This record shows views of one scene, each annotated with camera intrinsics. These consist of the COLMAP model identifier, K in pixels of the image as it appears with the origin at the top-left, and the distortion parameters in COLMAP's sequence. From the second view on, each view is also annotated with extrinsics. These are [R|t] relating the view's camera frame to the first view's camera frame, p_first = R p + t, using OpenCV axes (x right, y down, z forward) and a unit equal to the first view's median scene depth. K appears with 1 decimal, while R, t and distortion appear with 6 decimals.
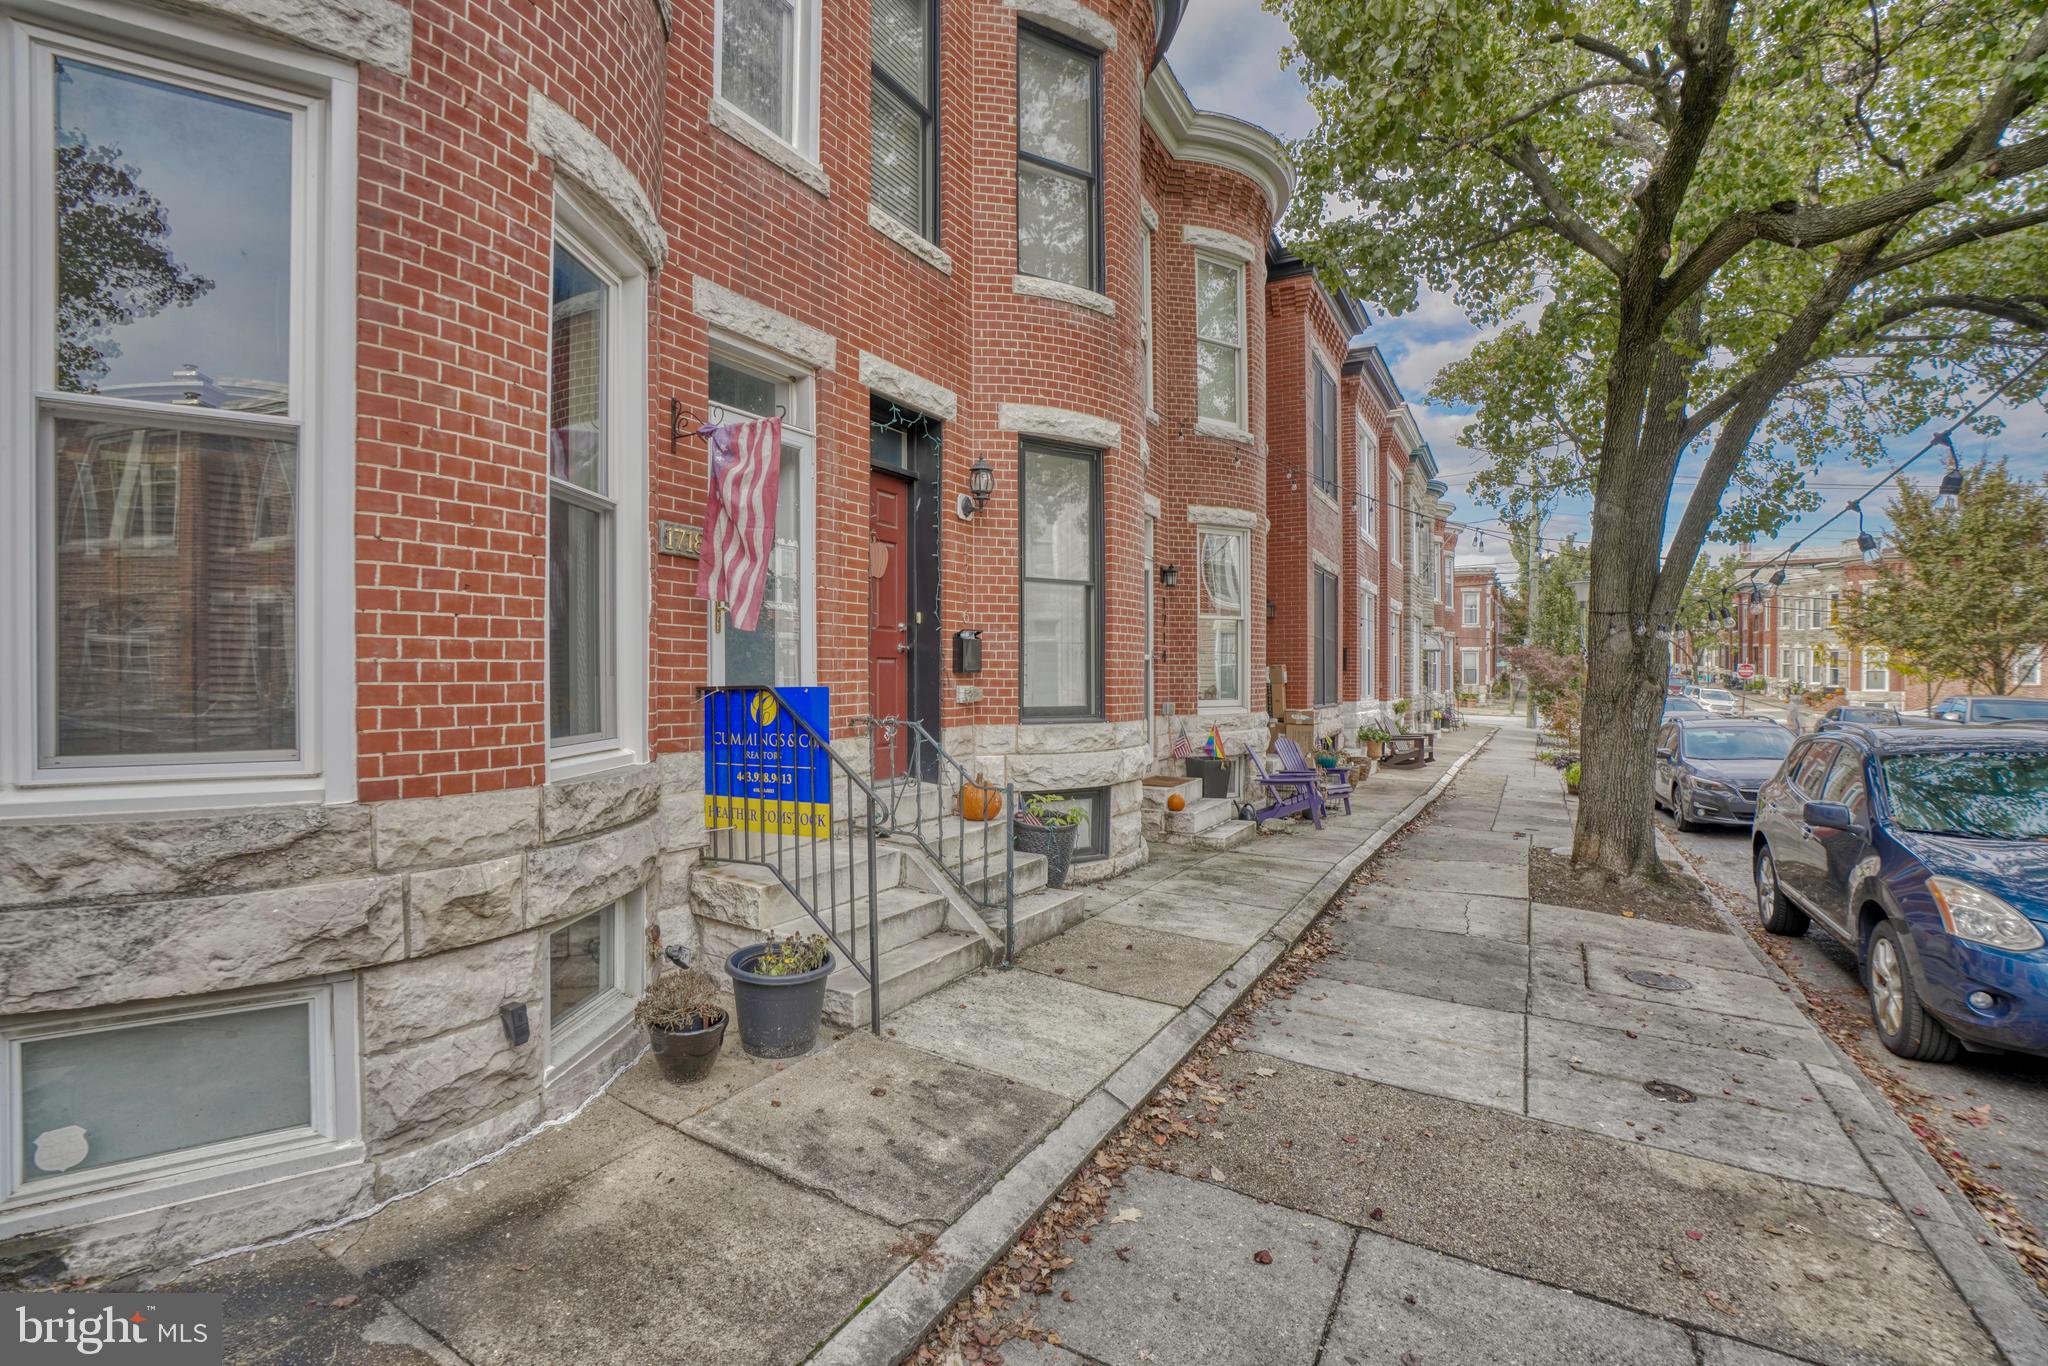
lens RADIAL K [[934.4, 0, 997.8], [0, 934.4, 684.2], [0, 0, 1]] dist [-0.072962, 0.024759]
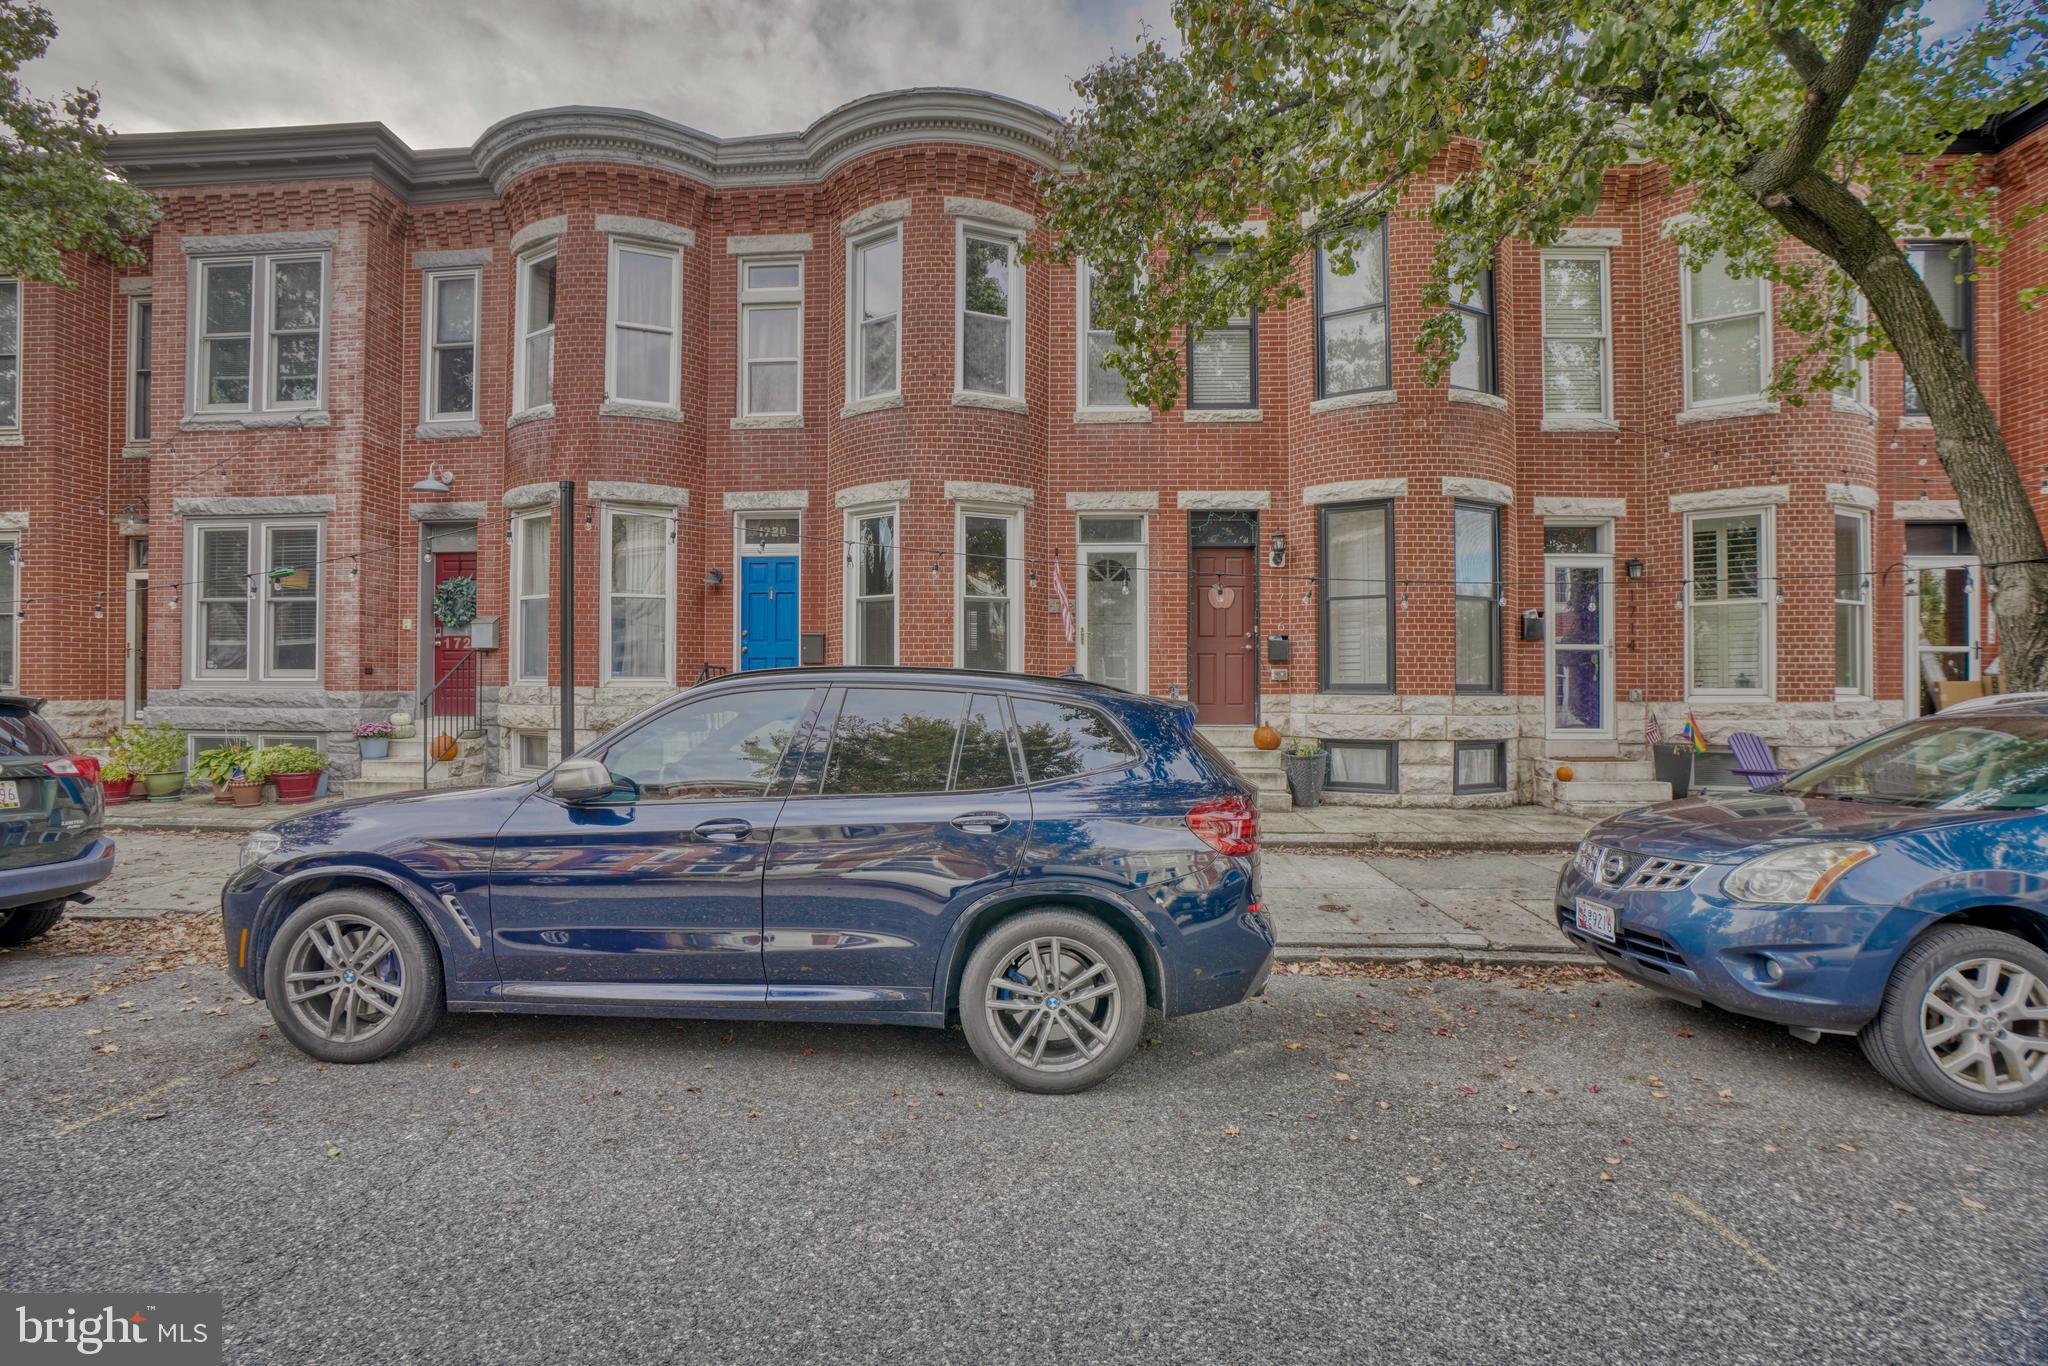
lens RADIAL K [[934.4, 0, 997.8], [0, 934.4, 684.2], [0, 0, 1]] dist [-0.072962, 0.024759]
pose [[0.449370, -0.008570, -0.893304, 1.460323], [-0.011237, 0.999821, -0.015244, 0.071224], [0.893275, 0.016889, 0.449194, -0.191803]]
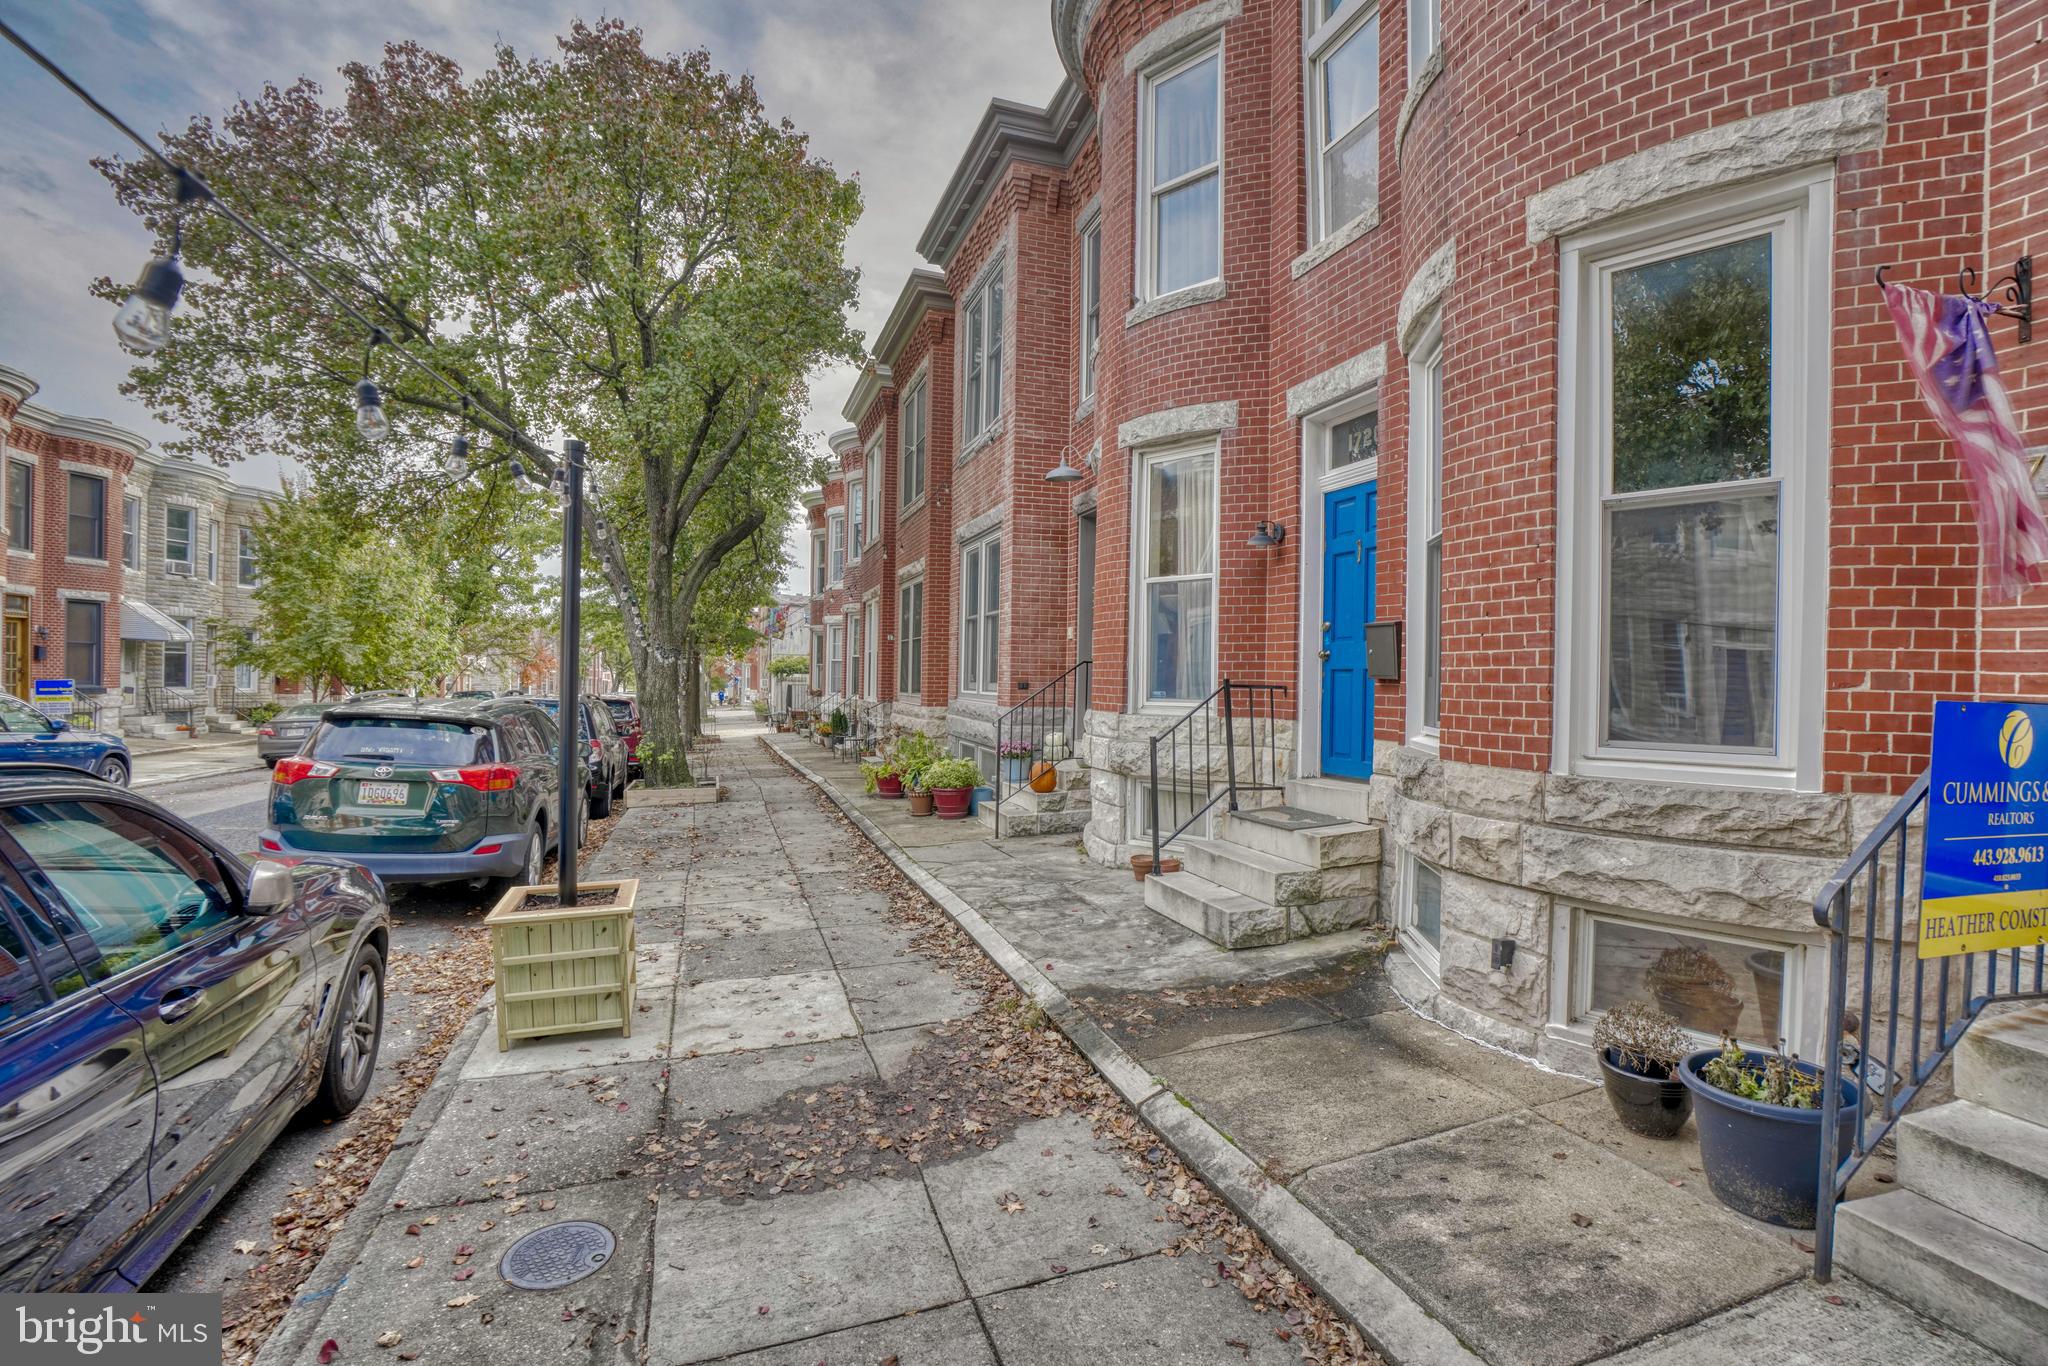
lens RADIAL K [[945.9, 0, 997.5], [0, 945.9, 683.7], [0, 0, 1]] dist [-0.066835, 0.026502]
pose [[-0.677175, -0.008367, -0.735775, 0.498686], [-0.024791, 0.999627, 0.011449, 0.000160], [0.735405, 0.025993, -0.677130, 0.750184]]
